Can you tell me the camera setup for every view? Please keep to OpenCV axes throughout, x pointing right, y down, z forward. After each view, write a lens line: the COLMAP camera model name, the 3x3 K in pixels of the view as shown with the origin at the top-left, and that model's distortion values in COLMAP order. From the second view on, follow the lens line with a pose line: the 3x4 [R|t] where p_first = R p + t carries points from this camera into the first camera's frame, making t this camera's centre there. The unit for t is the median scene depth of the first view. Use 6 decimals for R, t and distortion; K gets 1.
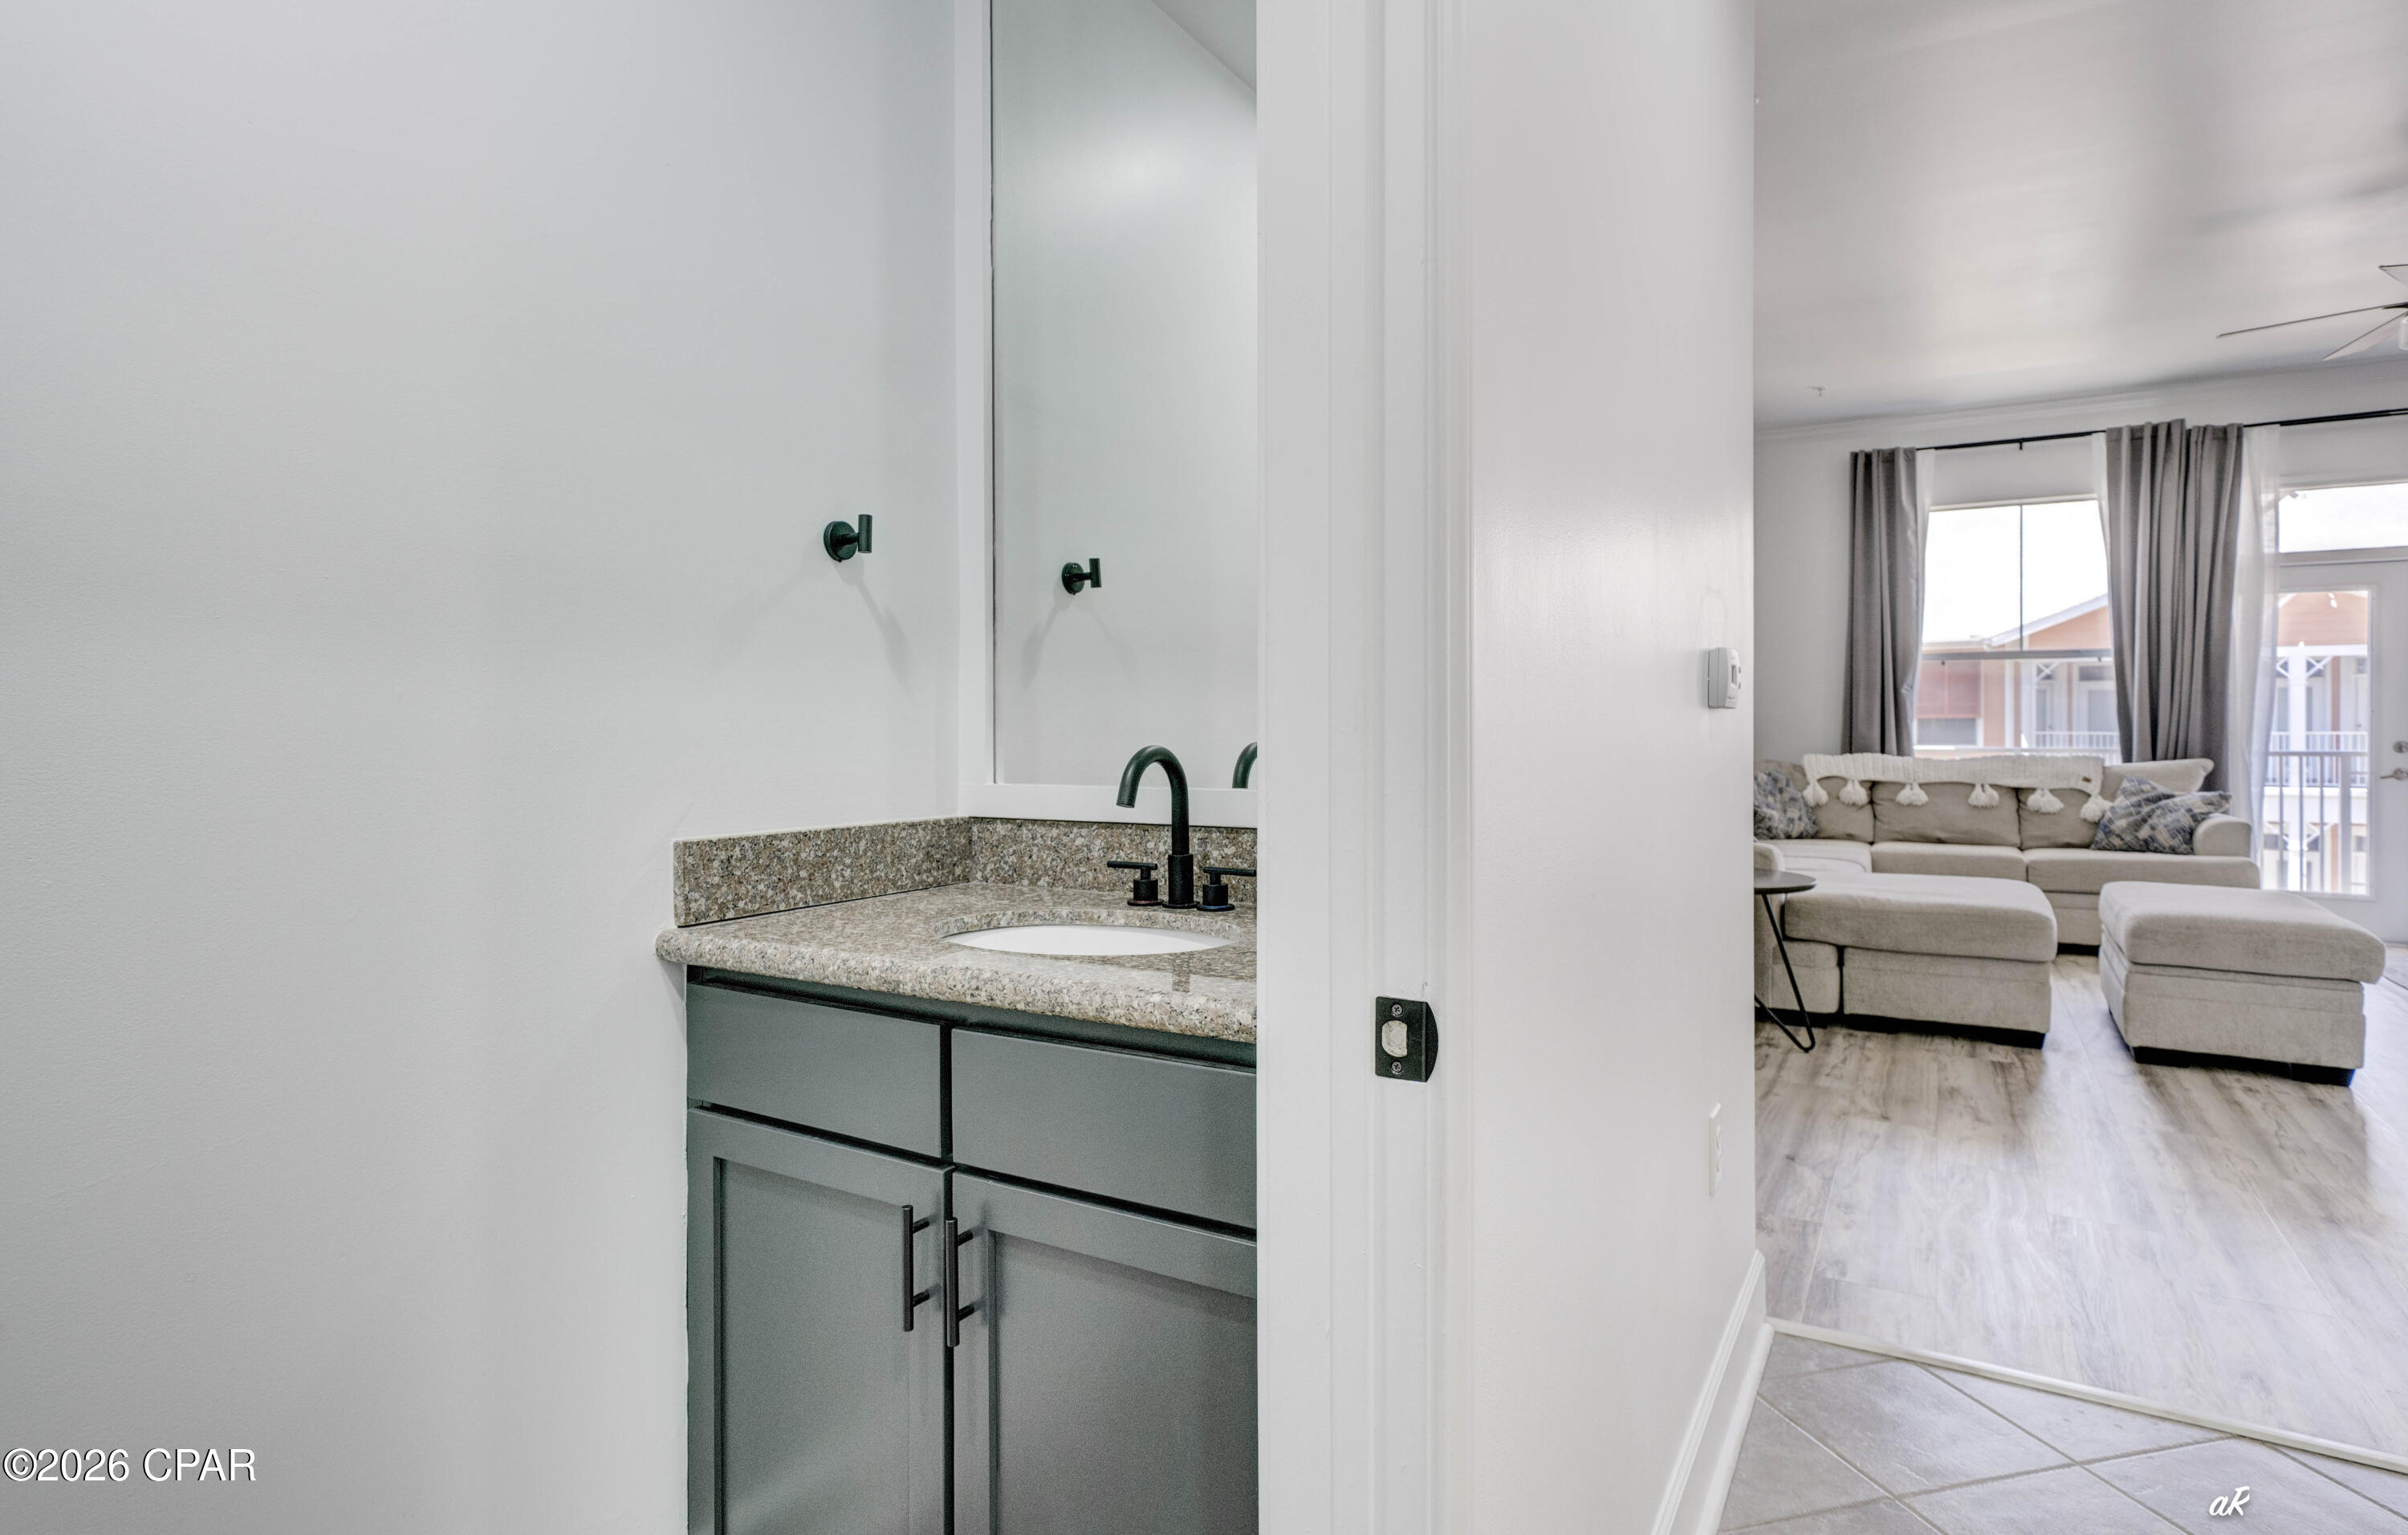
lens RADIAL K [[1252.4, 0, 1172.9], [0, 1252.4, 731.8], [0, 0, 1]] dist [-0.001662, 0.000948]
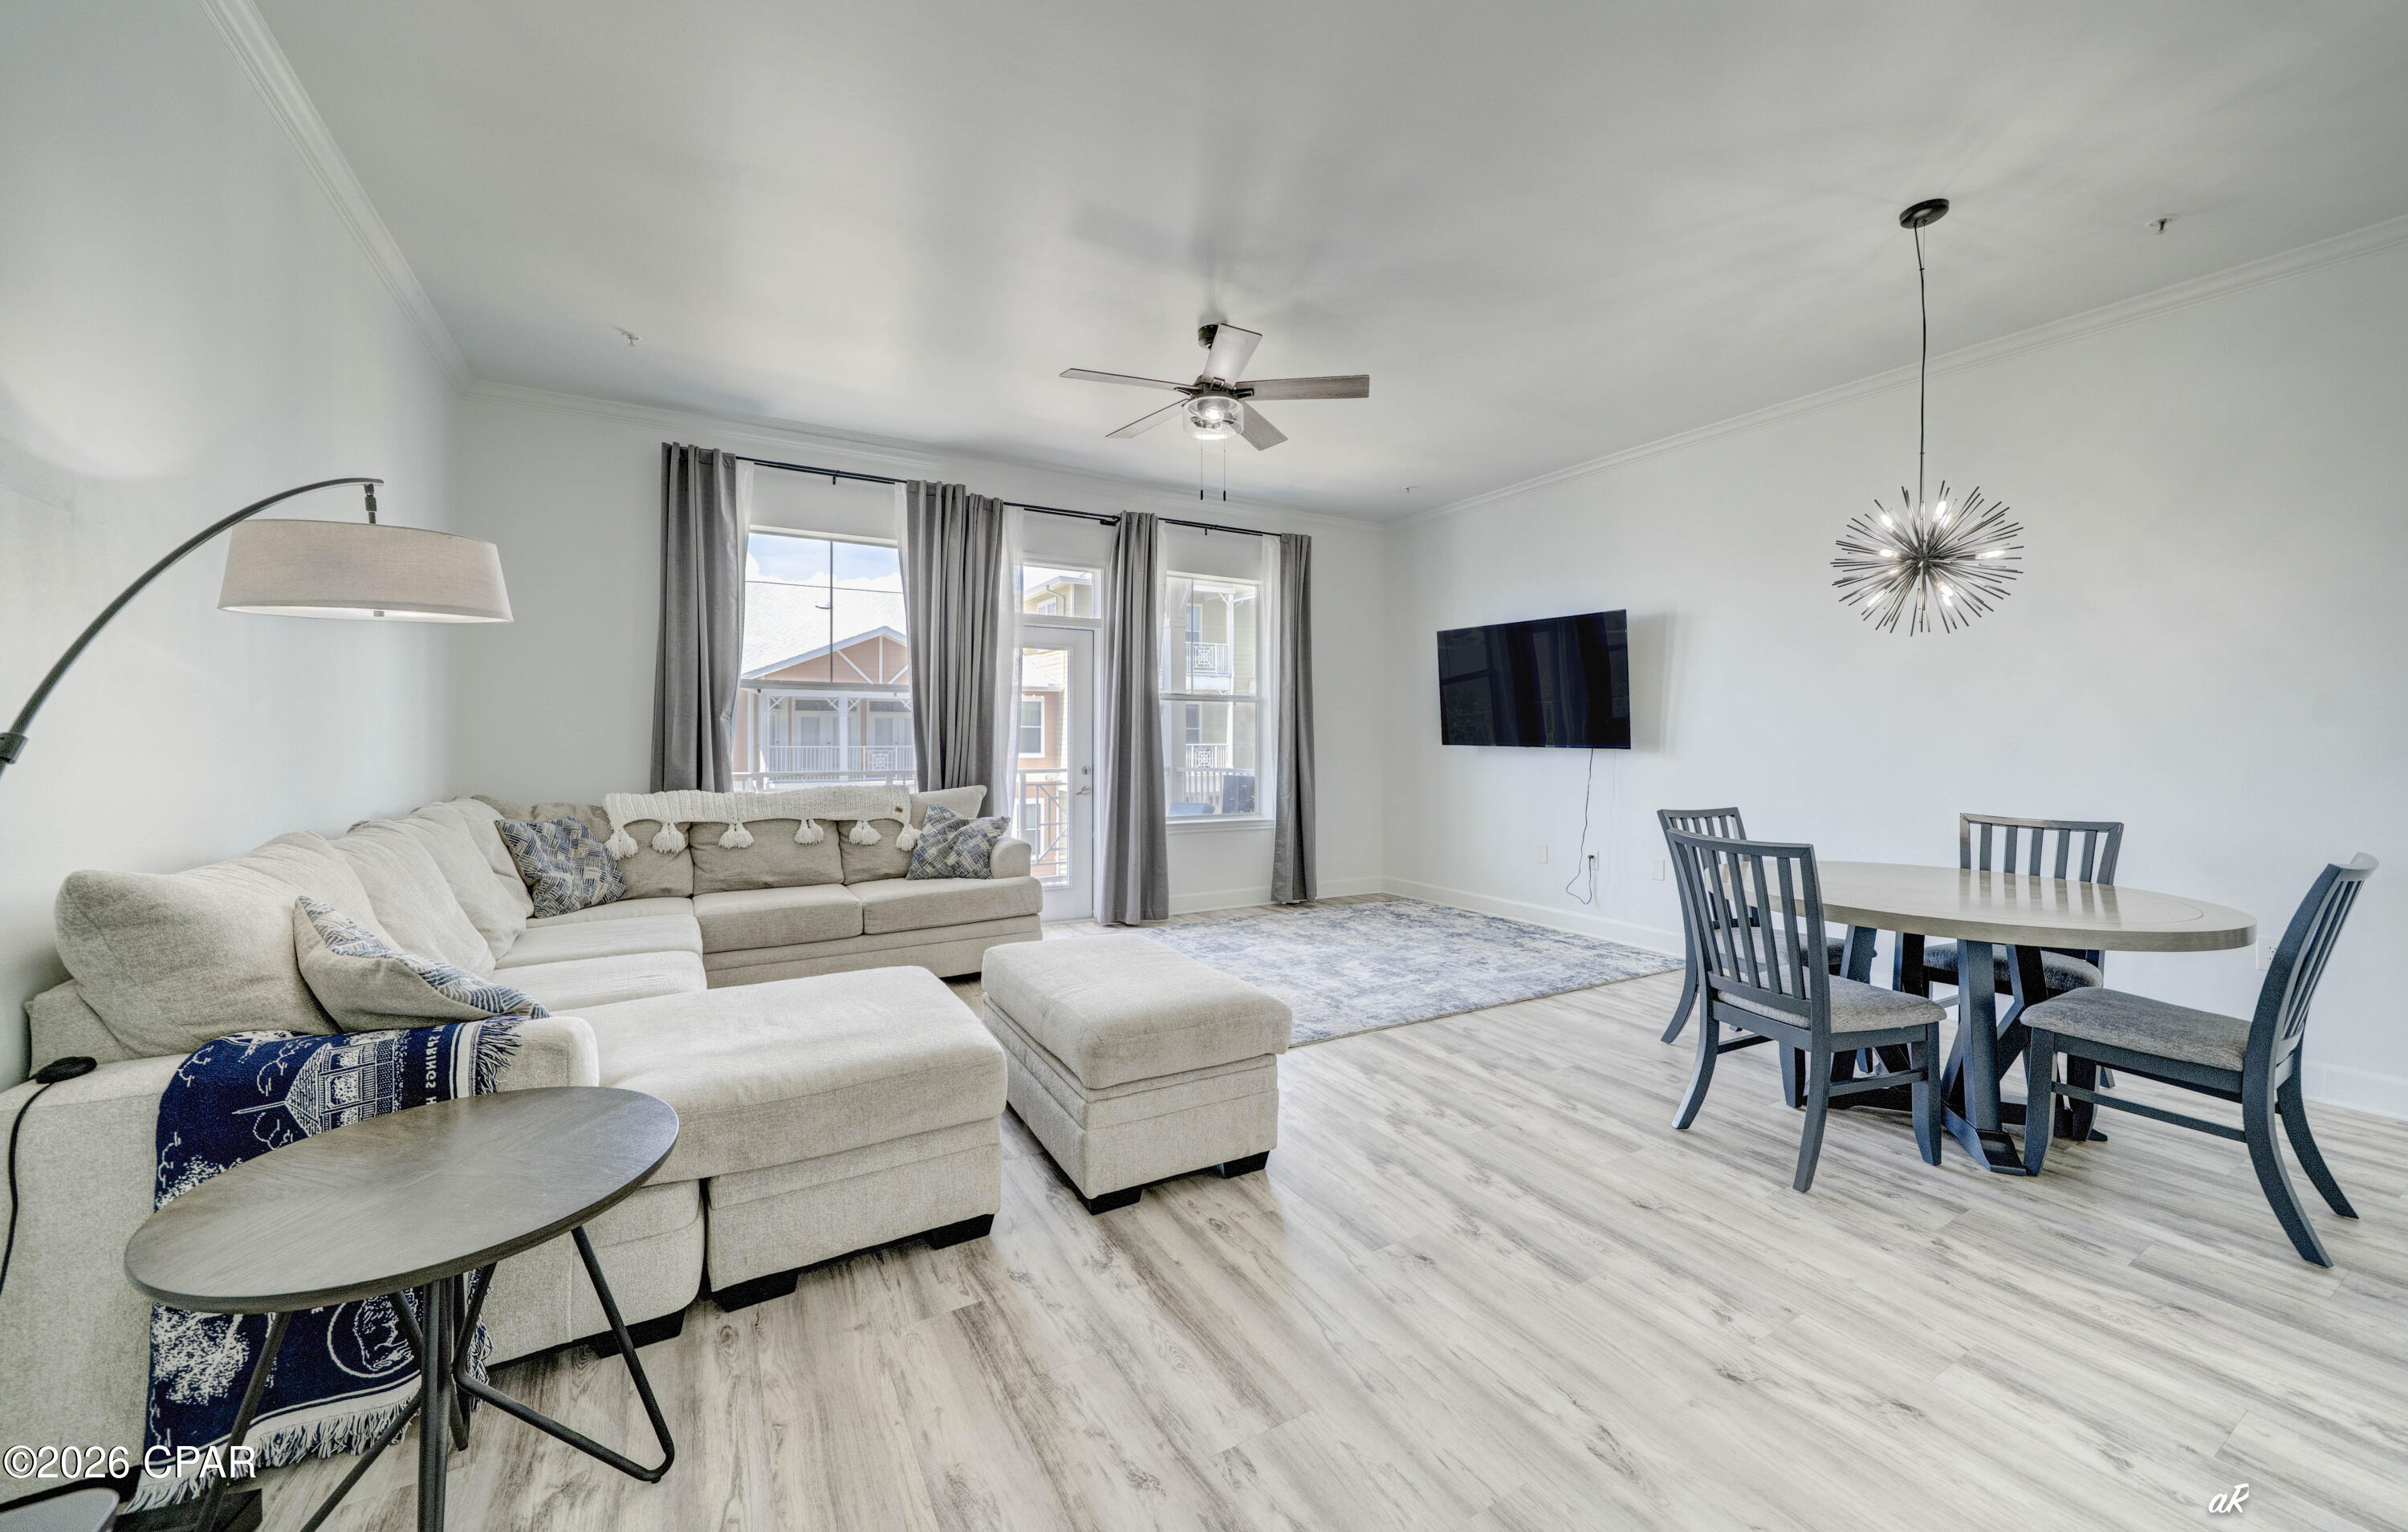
lens RADIAL K [[927.4, 0, 1222.0], [0, 927.4, 740.9], [0, 0, 1]] dist [-0.001444, -0.000166]
pose [[0.480940, 0.002467, 0.876750, 0.179401], [0.001525, 0.999992, -0.003651, -0.015069], [-0.876752, 0.003093, 0.480933, 0.382739]]
